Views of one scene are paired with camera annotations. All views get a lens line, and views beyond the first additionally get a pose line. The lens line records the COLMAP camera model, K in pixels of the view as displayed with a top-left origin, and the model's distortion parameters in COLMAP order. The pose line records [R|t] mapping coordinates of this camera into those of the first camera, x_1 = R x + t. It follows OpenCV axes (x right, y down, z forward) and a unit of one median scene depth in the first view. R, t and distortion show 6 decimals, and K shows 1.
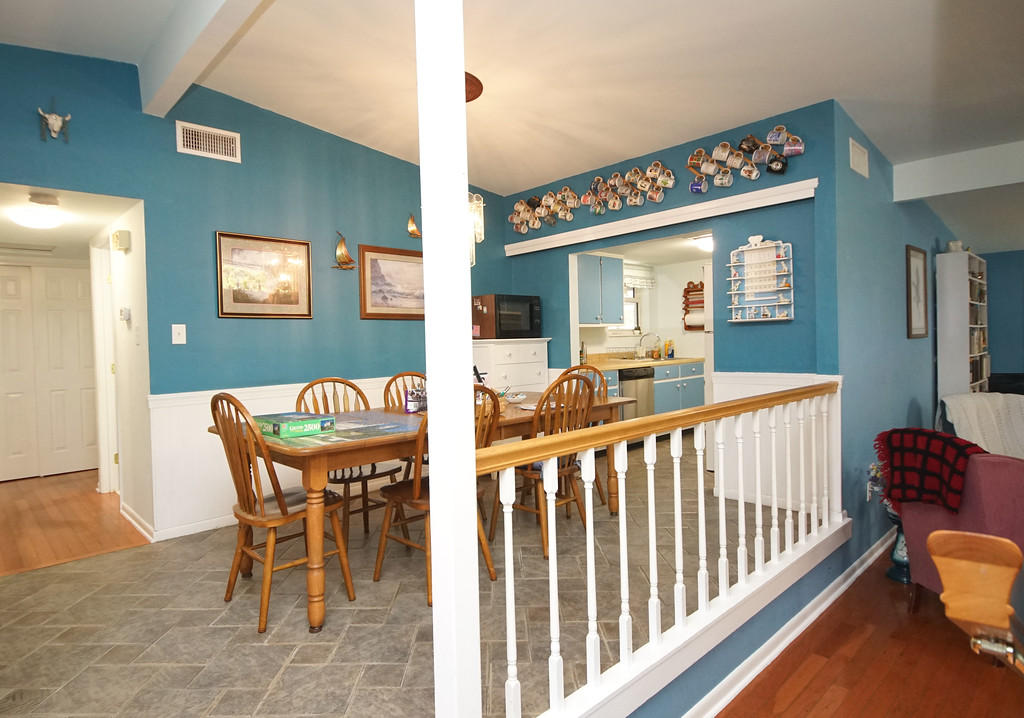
lens RADIAL K [[580.4, 0, 469.0], [0, 580.4, 360.3], [0, 0, 1]] dist [-0.002380, -0.003731]
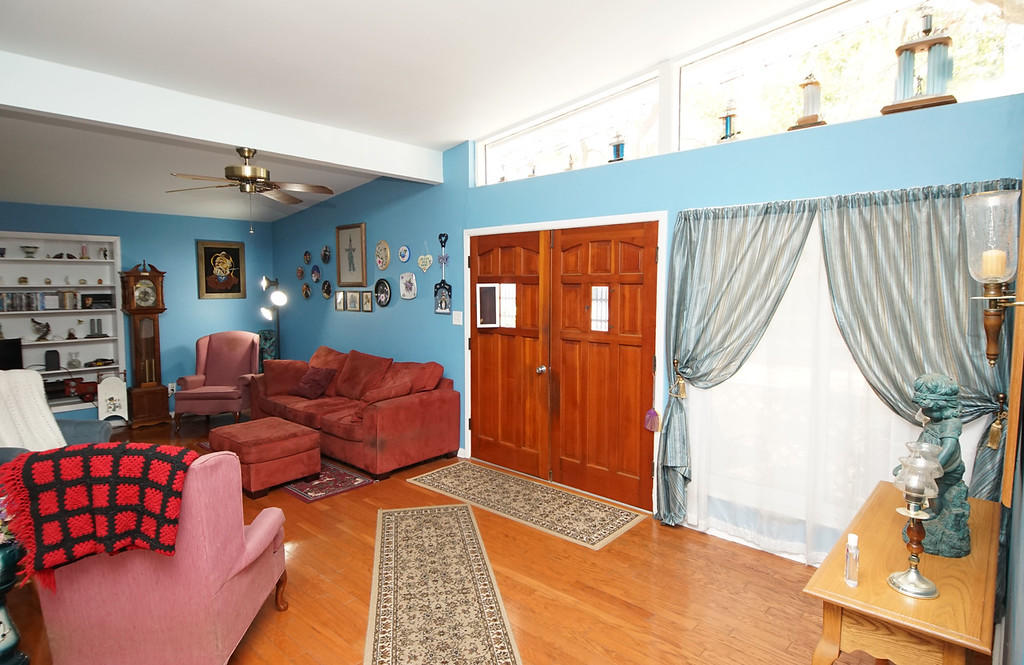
lens RADIAL K [[555.3, 0, 512.8], [0, 555.3, 328.8], [0, 0, 1]] dist [0.000685, -0.004754]
pose [[-0.120452, -0.050485, 0.991435, 0.073520], [0.033538, 0.997929, 0.054890, -0.019638], [-0.992153, 0.039863, -0.118509, 0.389389]]
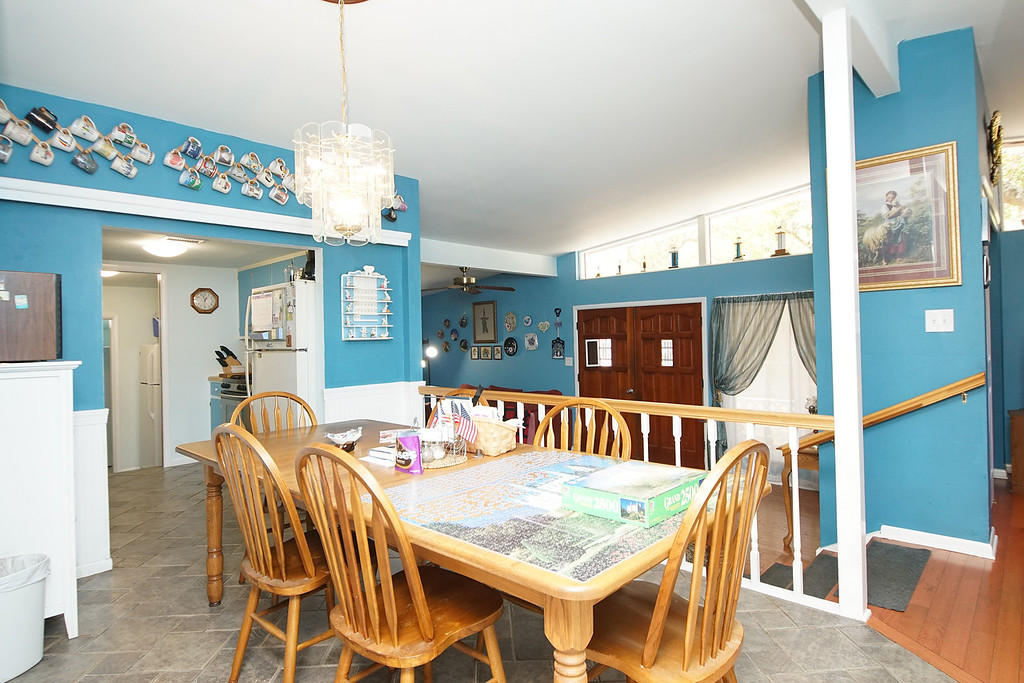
lens RADIAL K [[551.1, 0, 509.9], [0, 551.1, 336.8], [0, 0, 1]] dist [0.013138, -0.005725]
pose [[-0.089708, 0.031718, 0.995463, -0.526290], [0.054517, 0.998151, -0.026890, -0.025247], [-0.994475, 0.051857, -0.091272, 0.708547]]
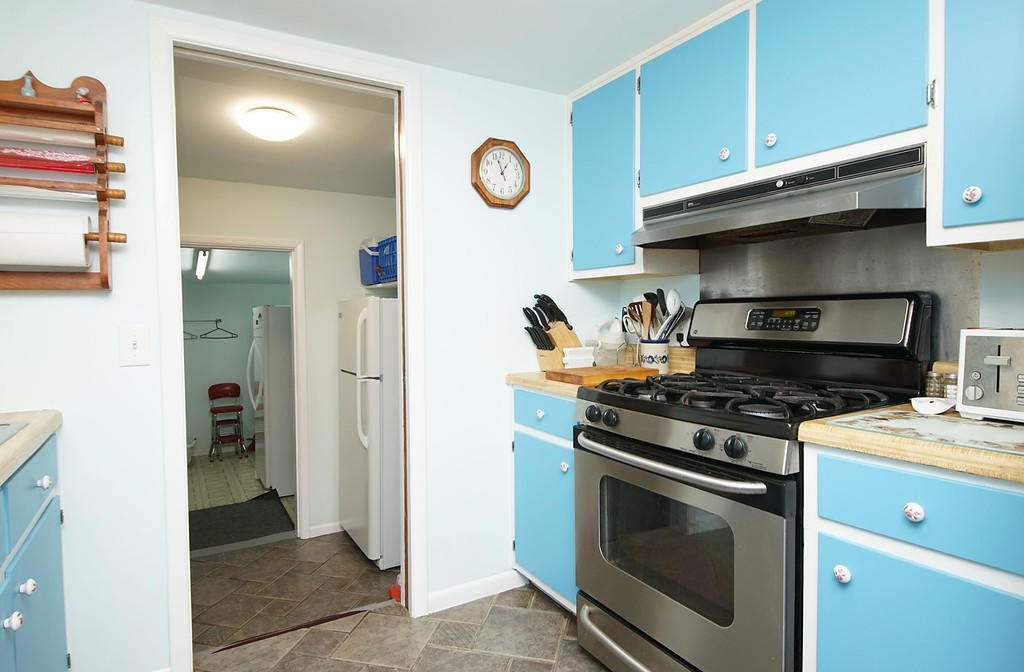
lens RADIAL K [[562.8, 0, 486.2], [0, 562.8, 334.5], [0, 0, 1]] dist [0.000088, -0.003866]
pose [[0.203987, -0.015998, 0.978843, 0.344725], [0.040594, 0.999145, 0.007870, -0.046562], [-0.978132, 0.038130, 0.204461, 1.219874]]
